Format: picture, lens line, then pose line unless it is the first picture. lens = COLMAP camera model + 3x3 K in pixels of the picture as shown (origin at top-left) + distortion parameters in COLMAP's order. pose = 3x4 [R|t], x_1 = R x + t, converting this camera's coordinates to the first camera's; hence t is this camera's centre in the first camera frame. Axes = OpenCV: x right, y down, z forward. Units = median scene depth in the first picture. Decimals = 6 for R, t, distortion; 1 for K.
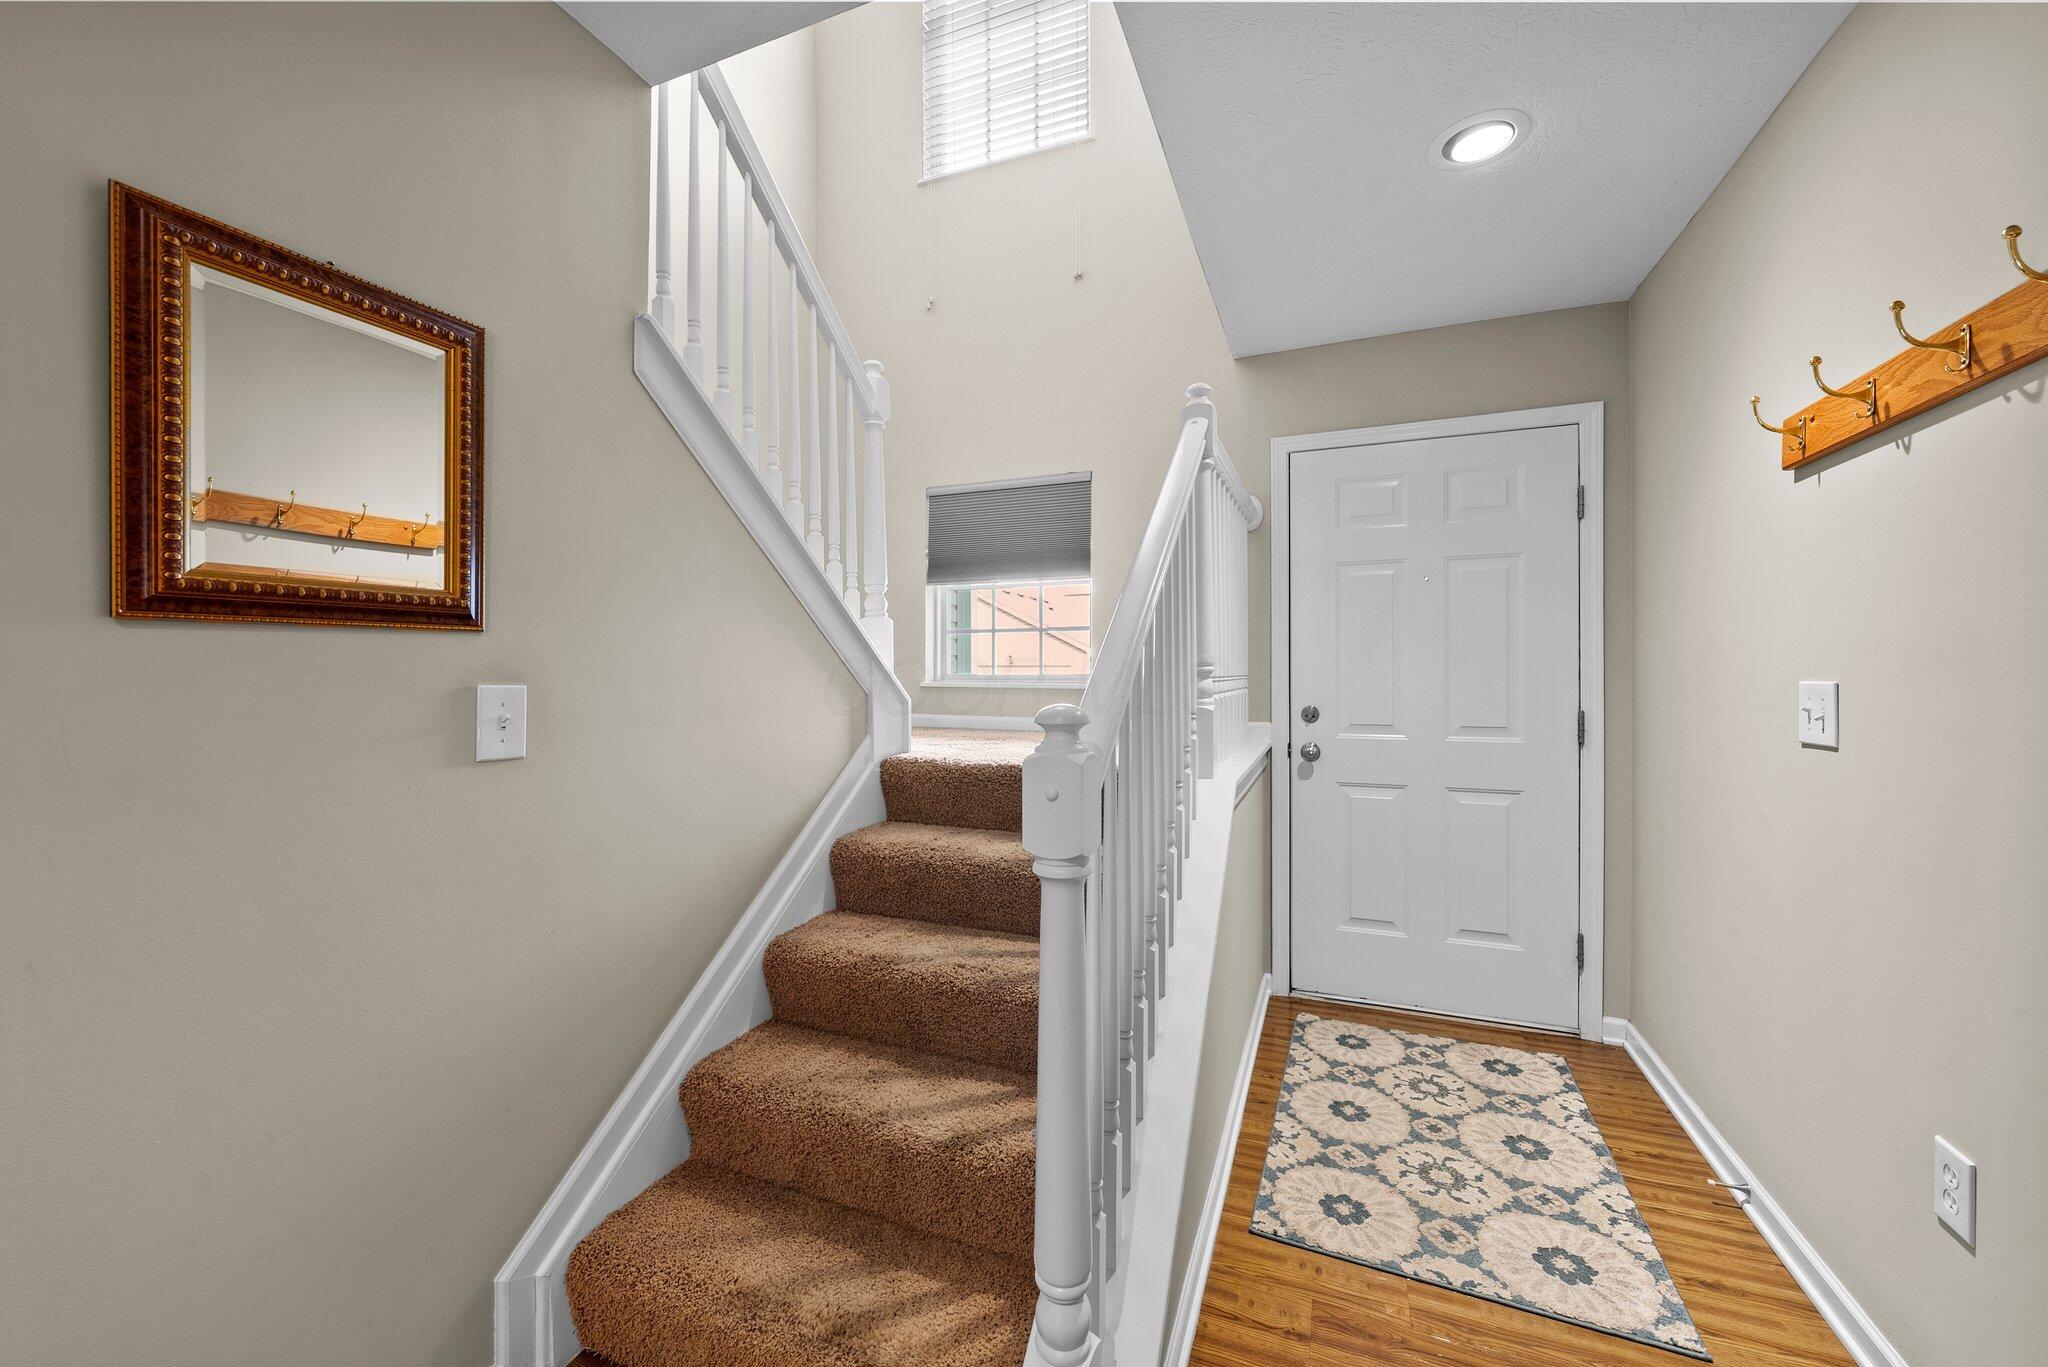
lens RADIAL K [[814.0, 0, 1022.3], [0, 814.0, 679.2], [0, 0, 1]] dist [-0.001973, 0.000091]
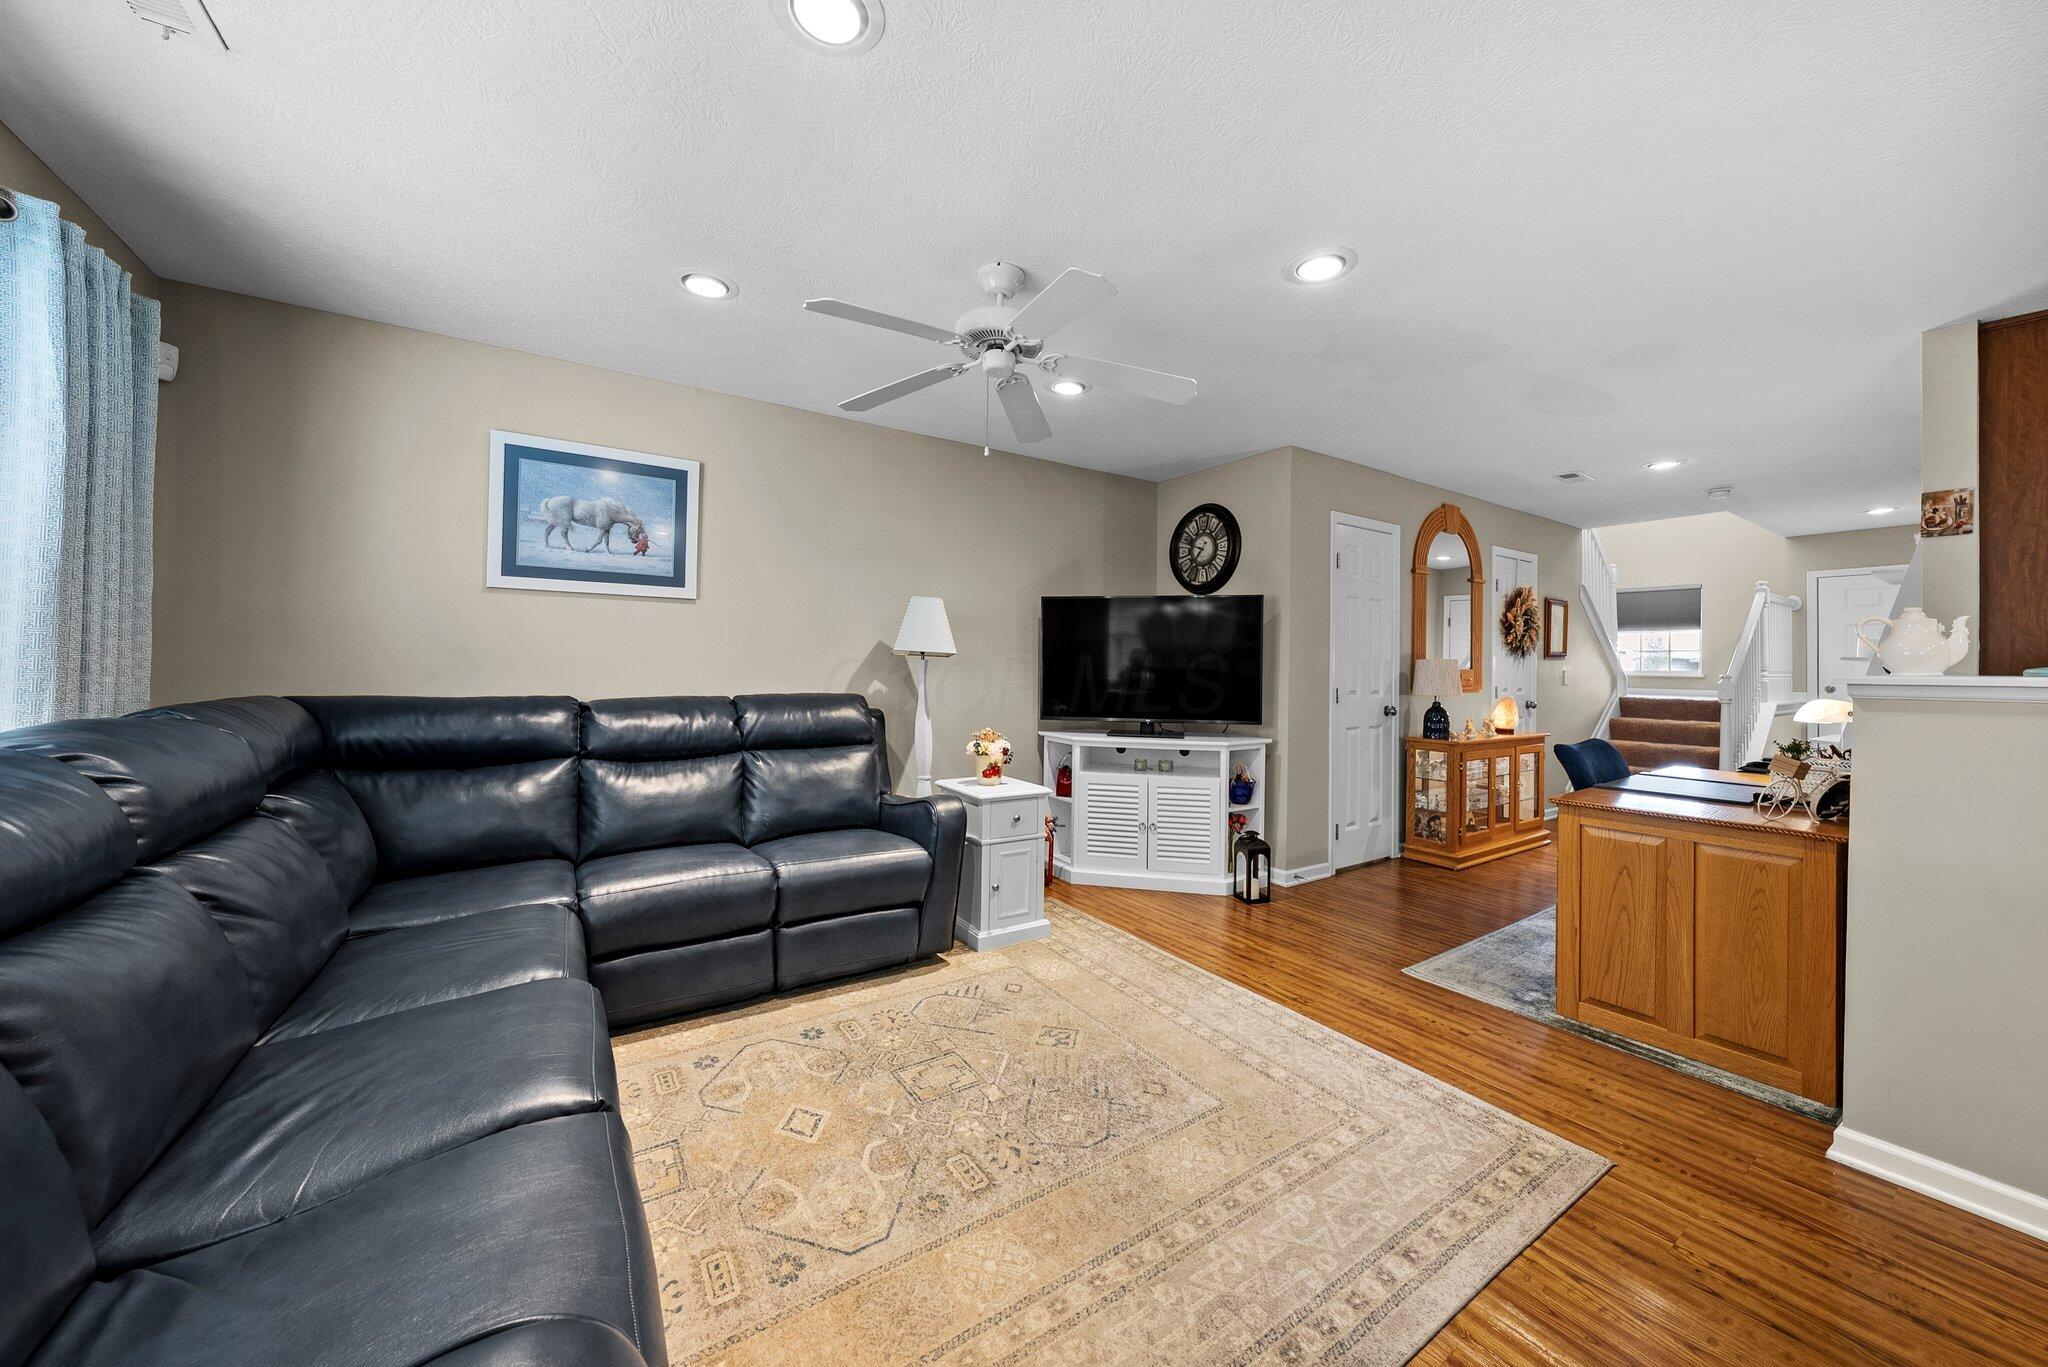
lens RADIAL K [[737.2, 0, 1033.4], [0, 737.2, 665.0], [0, 0, 1]] dist [-0.001361, -0.000002]
pose [[0.836176, 0.012629, -0.548316, -0.405875], [-0.020196, 0.999766, -0.007771, 0.034977], [0.548090, 0.017572, 0.836235, -2.056623]]
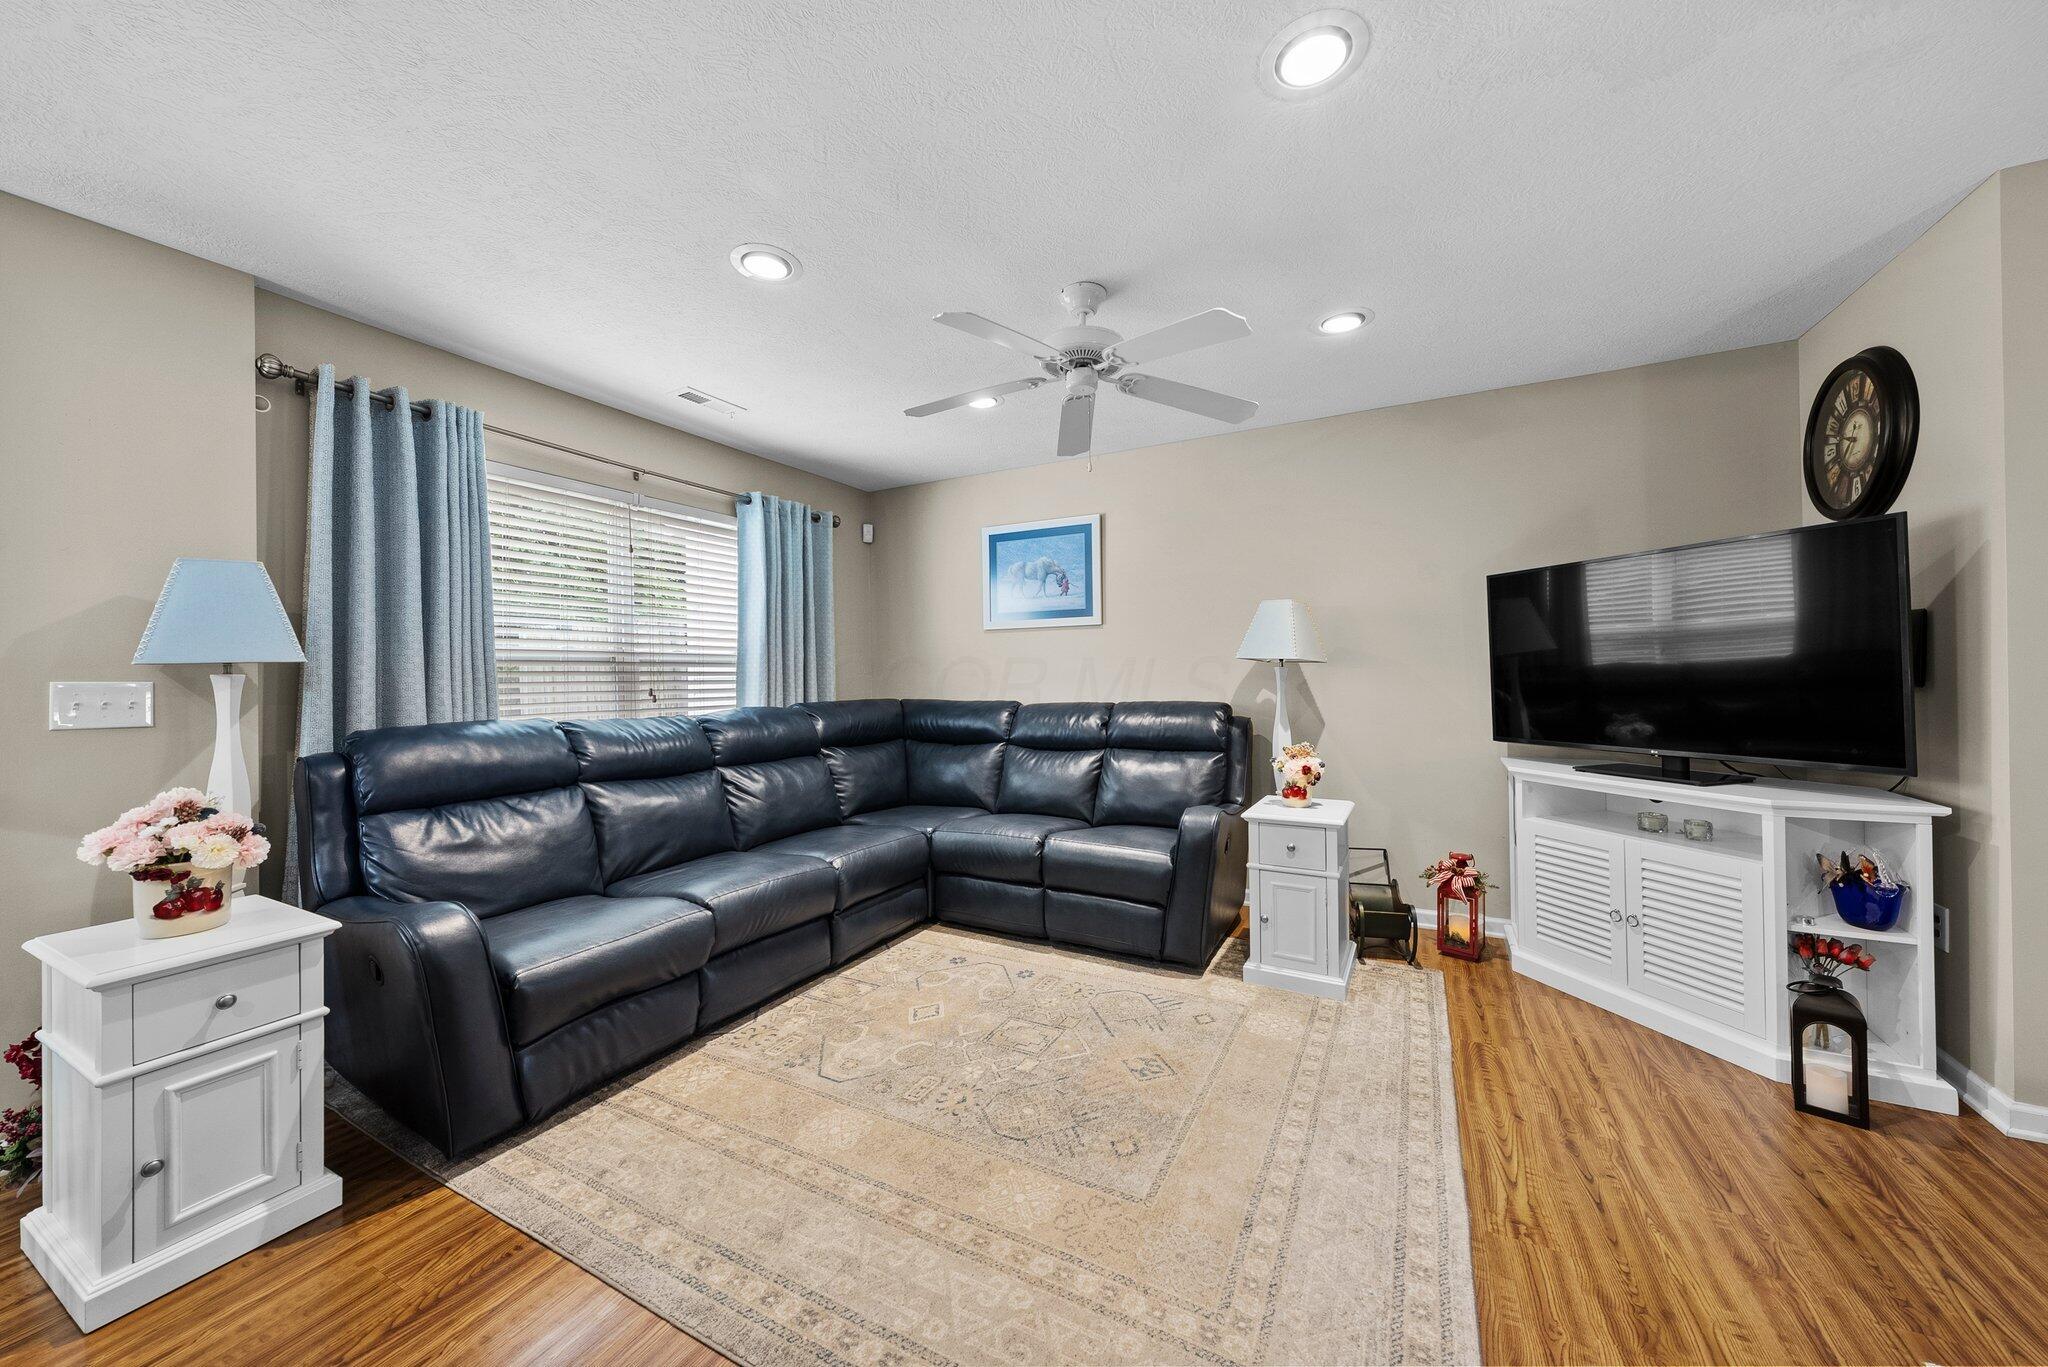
lens RADIAL K [[737.2, 0, 1045.2], [0, 737.2, 679.2], [0, 0, 1]] dist [-0.001361, -0.000002]
pose [[-0.088204, 0.006852, -0.996079, -0.059341], [0.004194, 0.999970, 0.006508, 0.030993], [0.996094, -0.003603, -0.088230, -1.397714]]
